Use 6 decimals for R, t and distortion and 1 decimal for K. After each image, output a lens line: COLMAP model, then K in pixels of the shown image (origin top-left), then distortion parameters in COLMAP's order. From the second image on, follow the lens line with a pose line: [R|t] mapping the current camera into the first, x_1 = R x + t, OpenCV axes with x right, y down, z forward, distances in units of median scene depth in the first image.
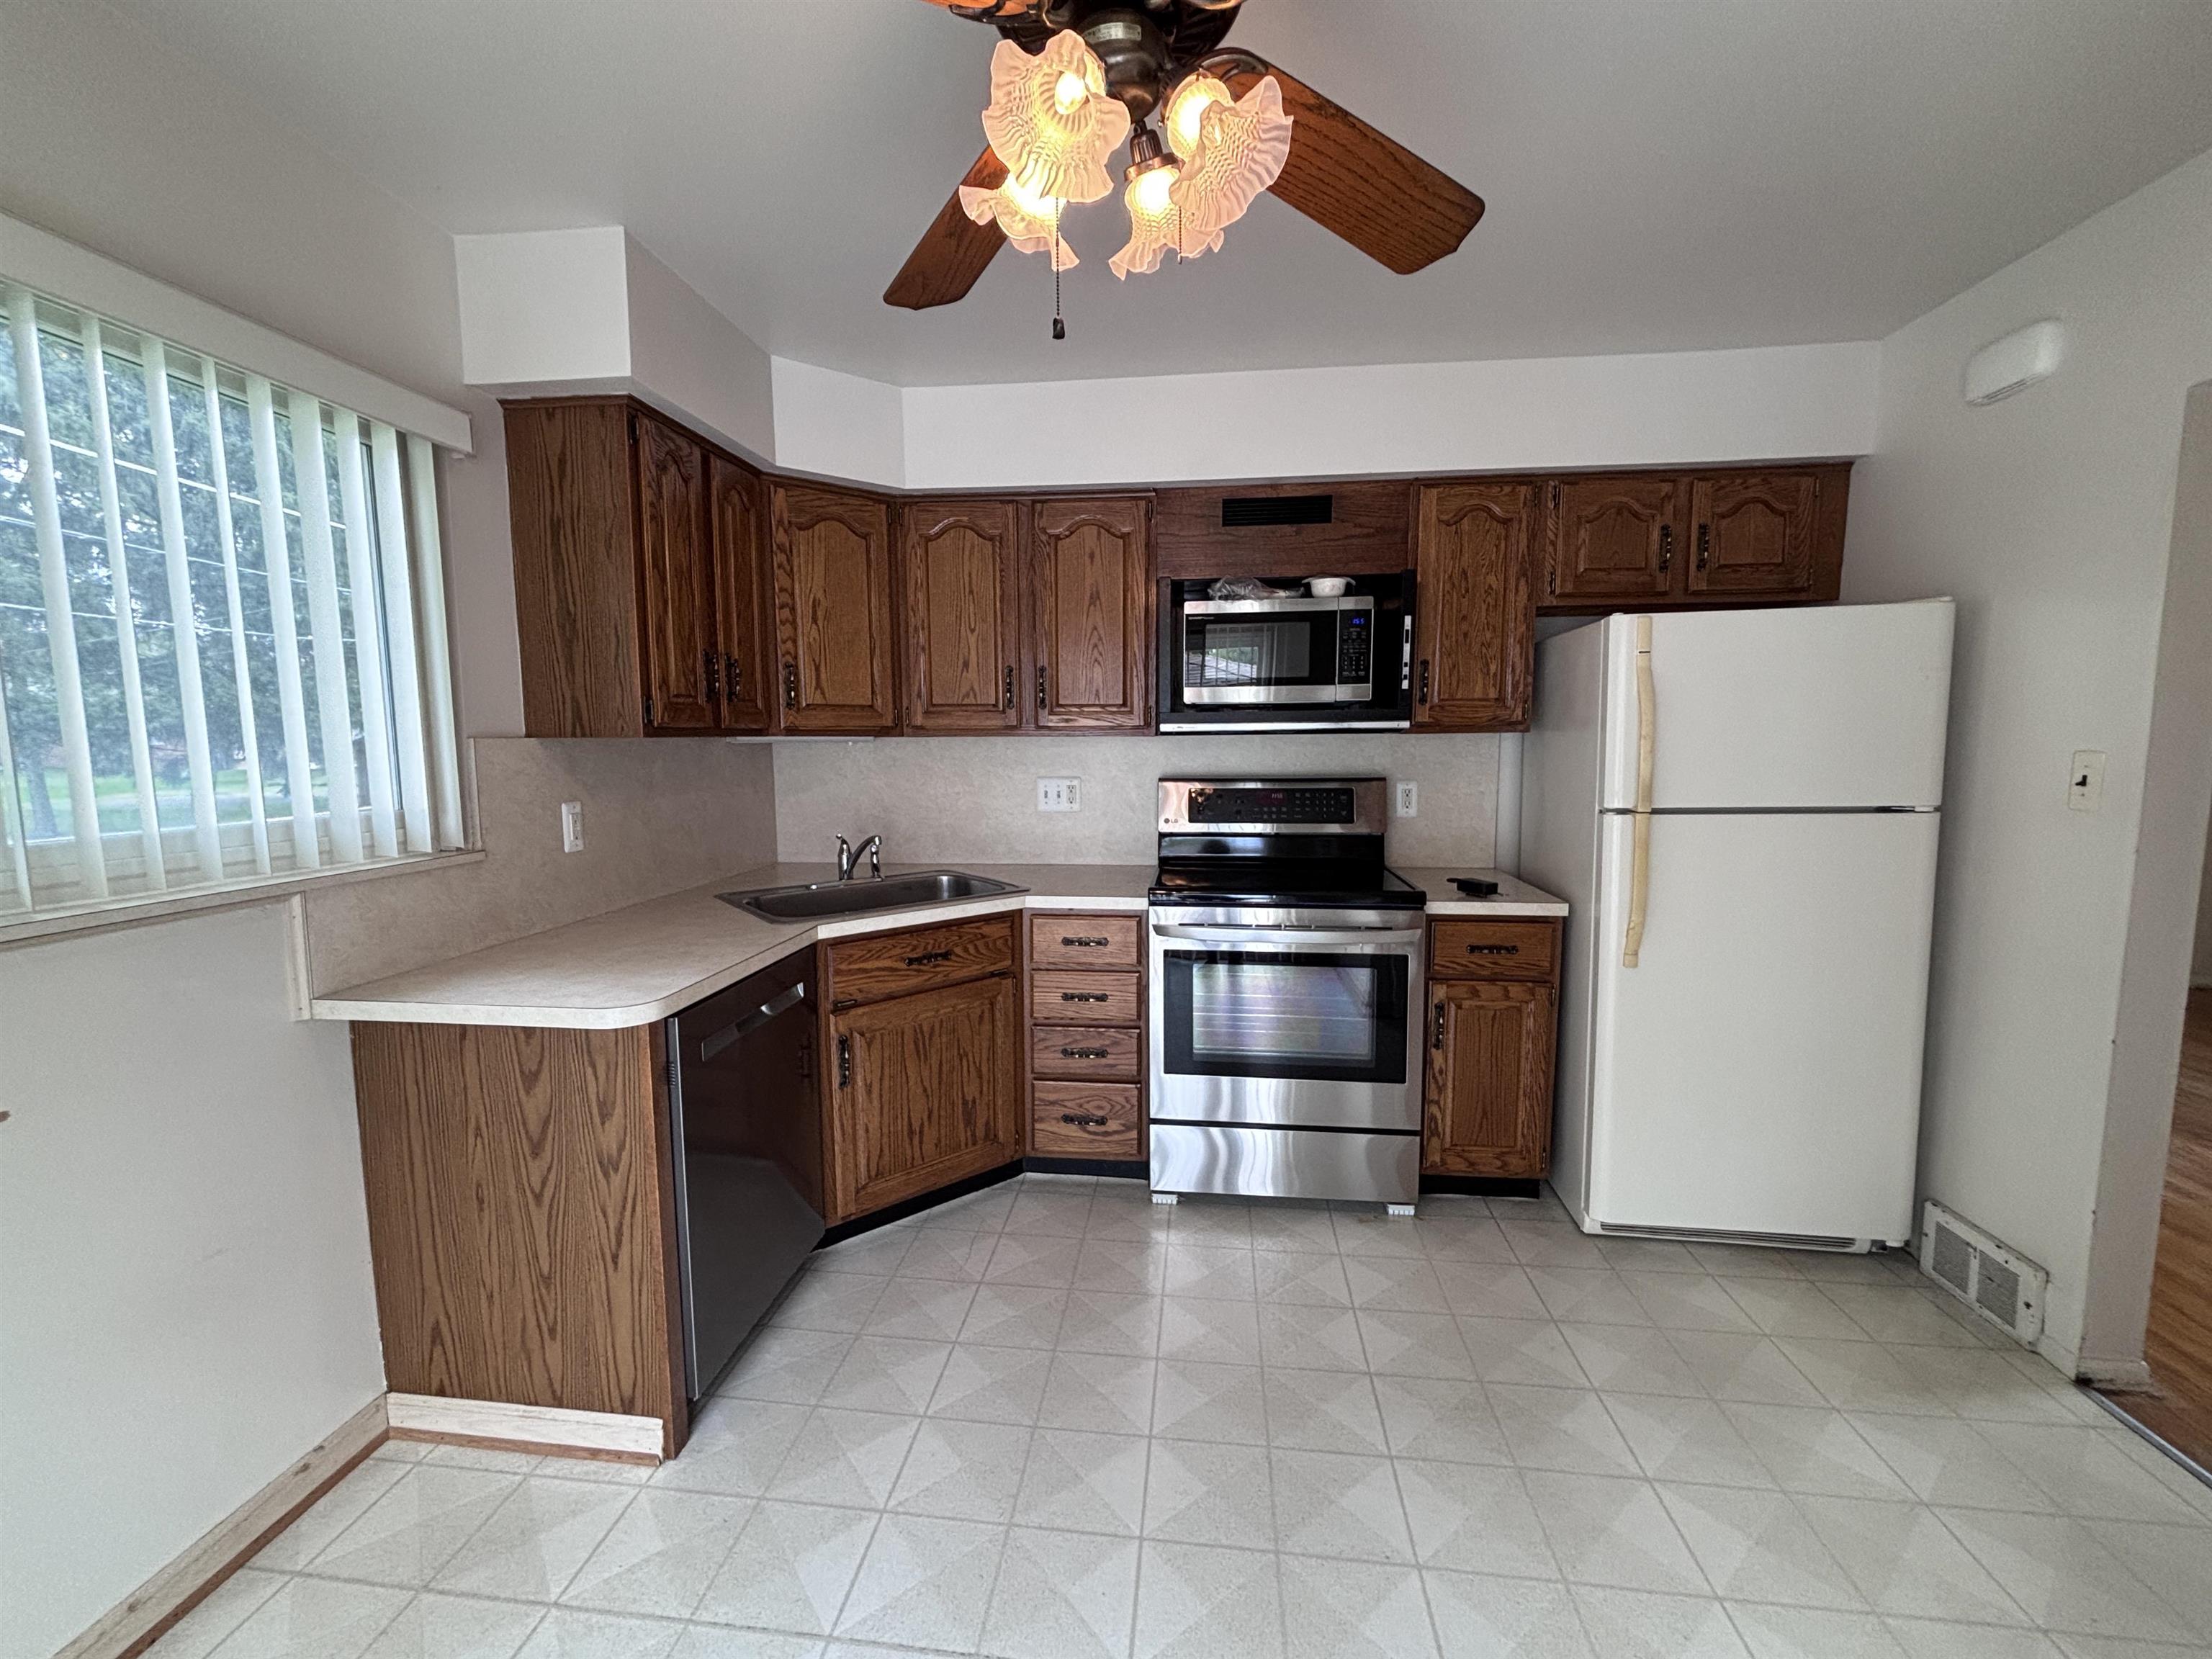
lens RADIAL K [[896.9, 0, 1107.2], [0, 896.9, 831.4], [0, 0, 1]] dist [0.026411, -0.000589]
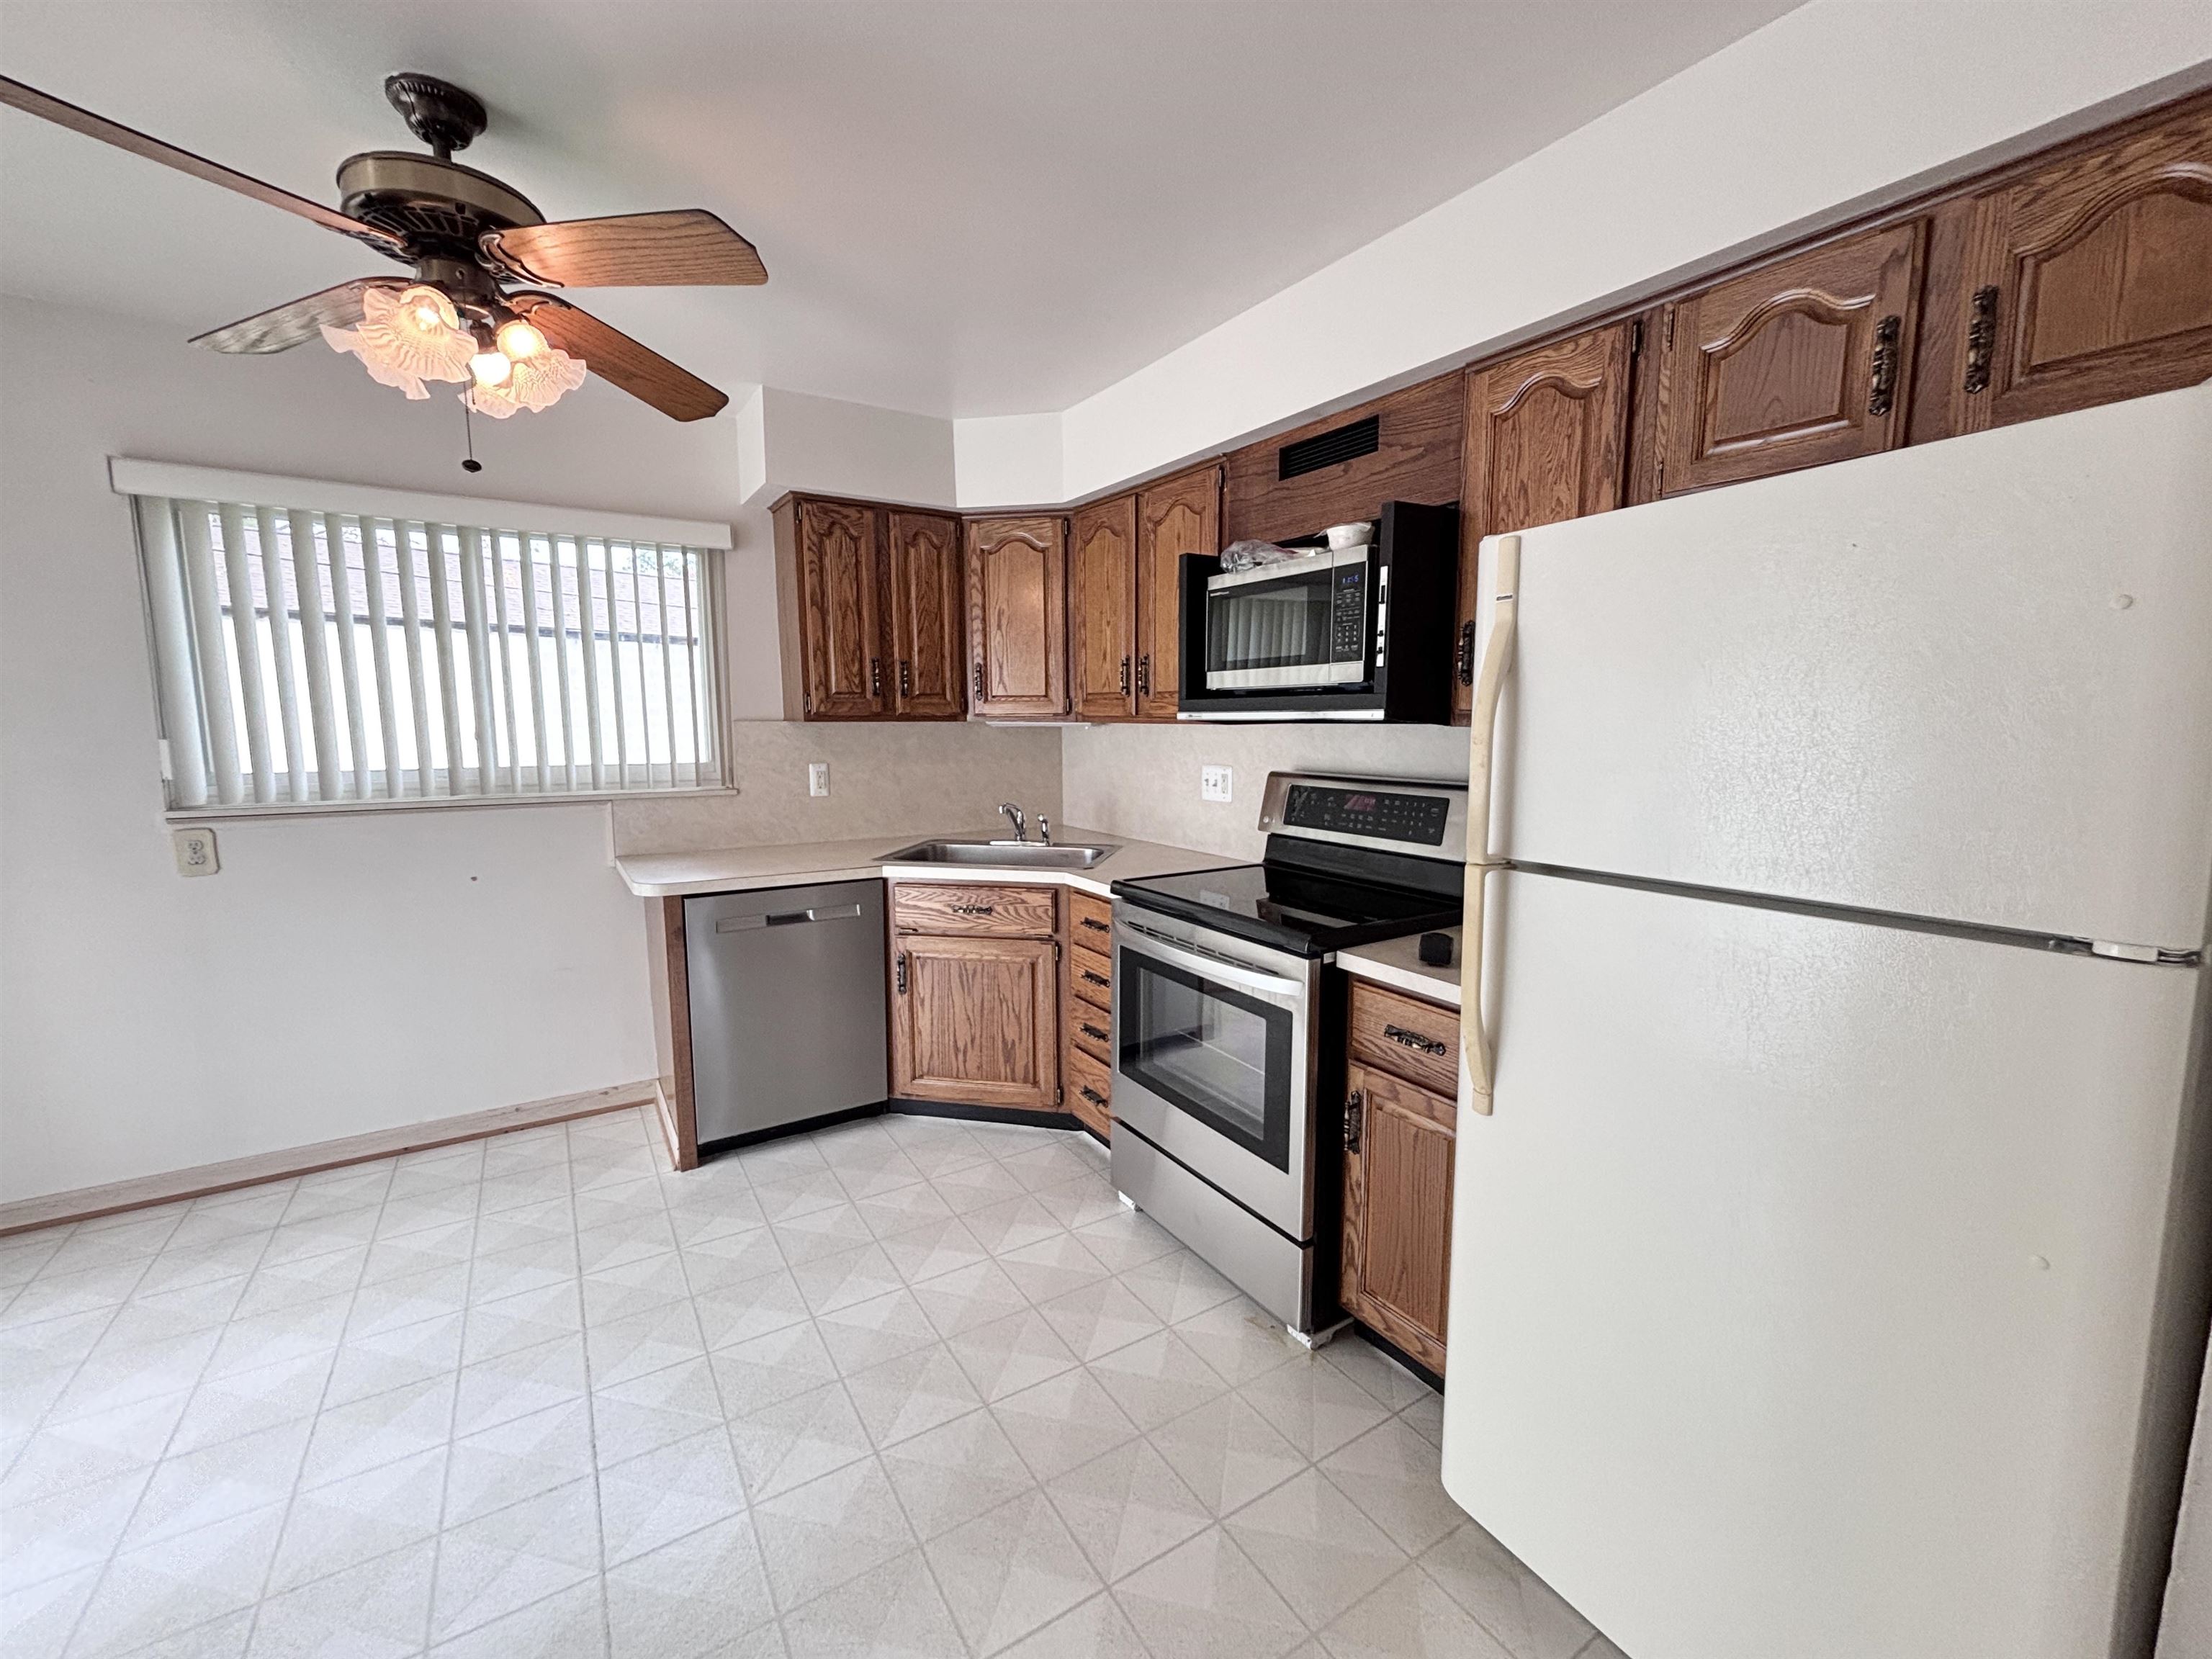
lens RADIAL K [[896.9, 0, 1104.8], [0, 896.9, 836.1], [0, 0, 1]] dist [0.026411, -0.000589]
pose [[0.632664, 0.110160, -0.766552, 0.755710], [-0.088117, 0.993643, 0.070069, -0.050981], [0.769397, 0.023216, 0.638348, 0.347529]]
